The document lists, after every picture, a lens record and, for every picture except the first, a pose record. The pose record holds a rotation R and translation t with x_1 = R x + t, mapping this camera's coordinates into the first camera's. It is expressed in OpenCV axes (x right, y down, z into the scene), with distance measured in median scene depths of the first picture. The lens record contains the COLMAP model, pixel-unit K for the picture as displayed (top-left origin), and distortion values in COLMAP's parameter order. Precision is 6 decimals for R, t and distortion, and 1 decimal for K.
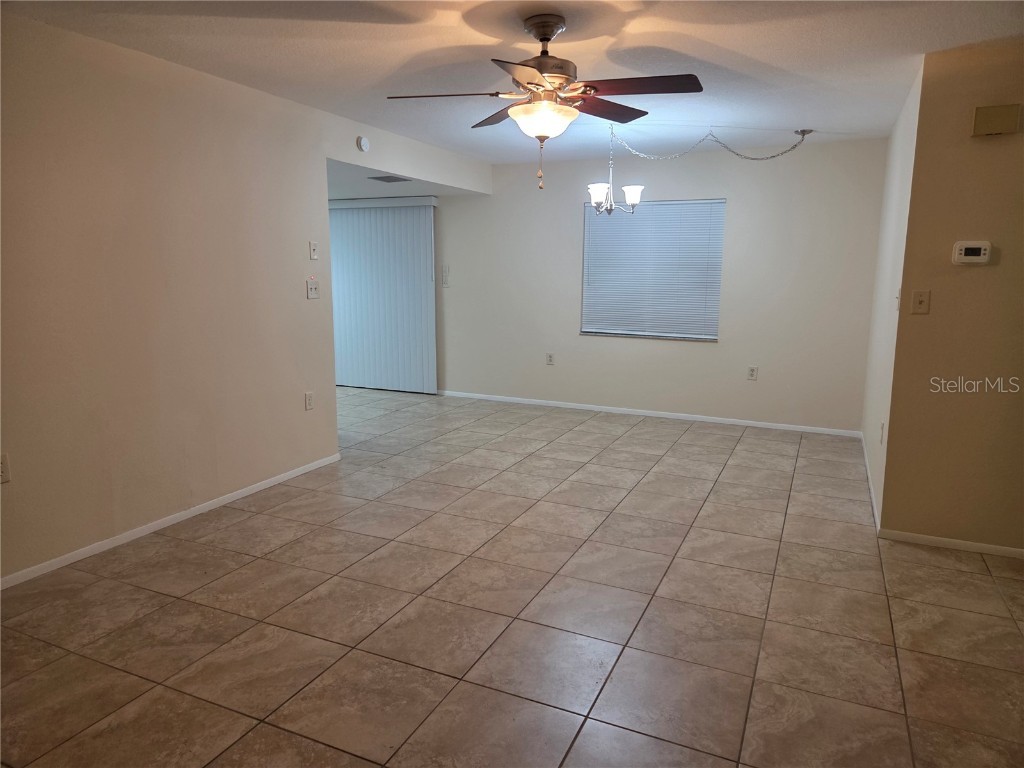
lens RADIAL K [[678.7, 0, 513.2], [0, 678.7, 366.2], [0, 0, 1]] dist [0.038261, -0.000983]
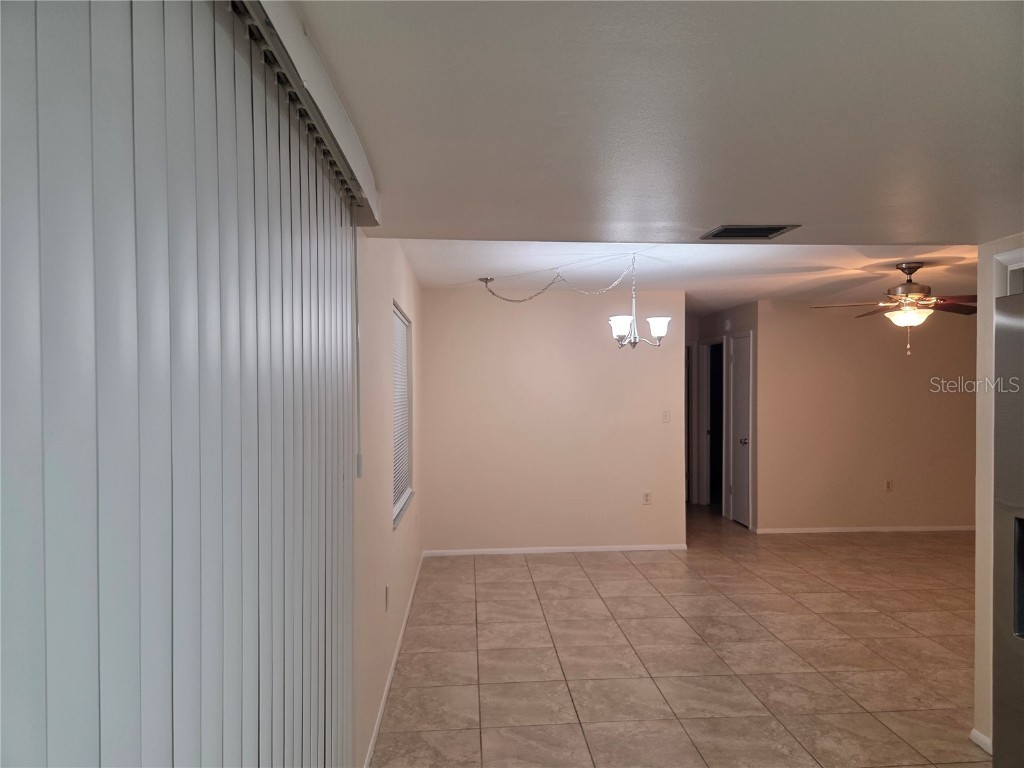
lens RADIAL K [[687.5, 0, 505.9], [0, 687.5, 391.0], [0, 0, 1]] dist [0.034115, -0.004737]
pose [[-0.471923, -0.015692, 0.881500, -0.829886], [0.128039, 0.988022, 0.086135, -0.375492], [-0.872293, 0.153515, -0.464261, 2.217197]]
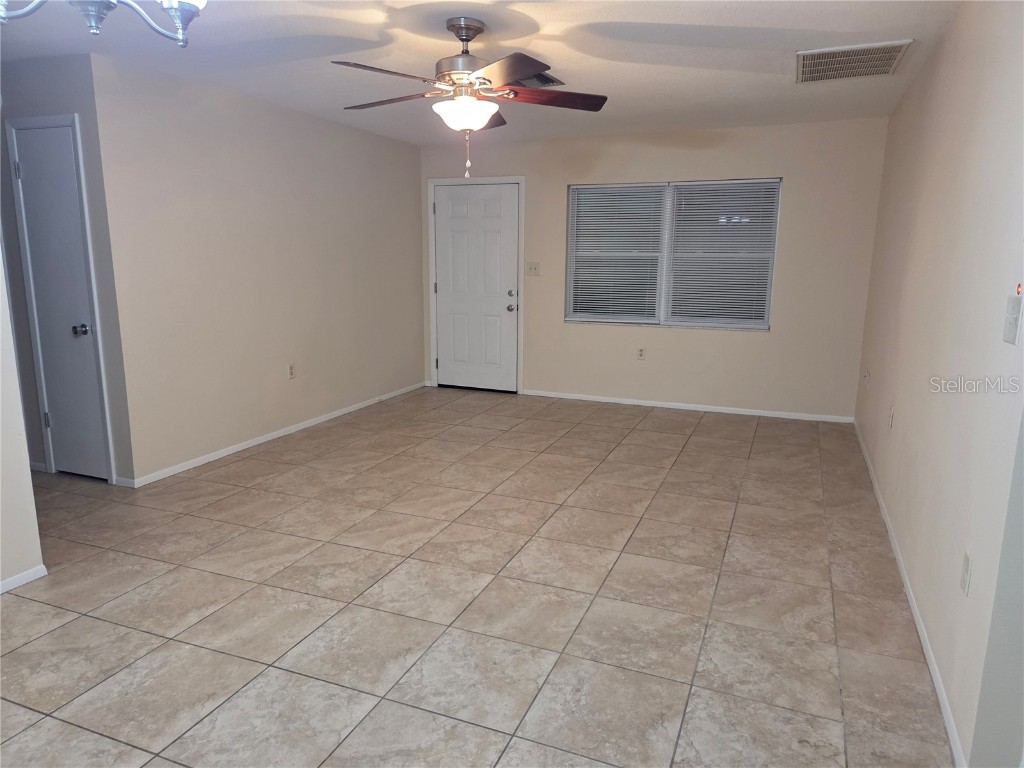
lens RADIAL K [[695.5, 0, 513.9], [0, 695.5, 374.0], [0, 0, 1]] dist [0.038573, -0.004883]
pose [[-0.999145, -0.009357, -0.040276, 0.008203], [-0.021618, 0.948545, 0.315904, -0.263683], [0.035248, 0.316505, -0.947936, 1.784873]]
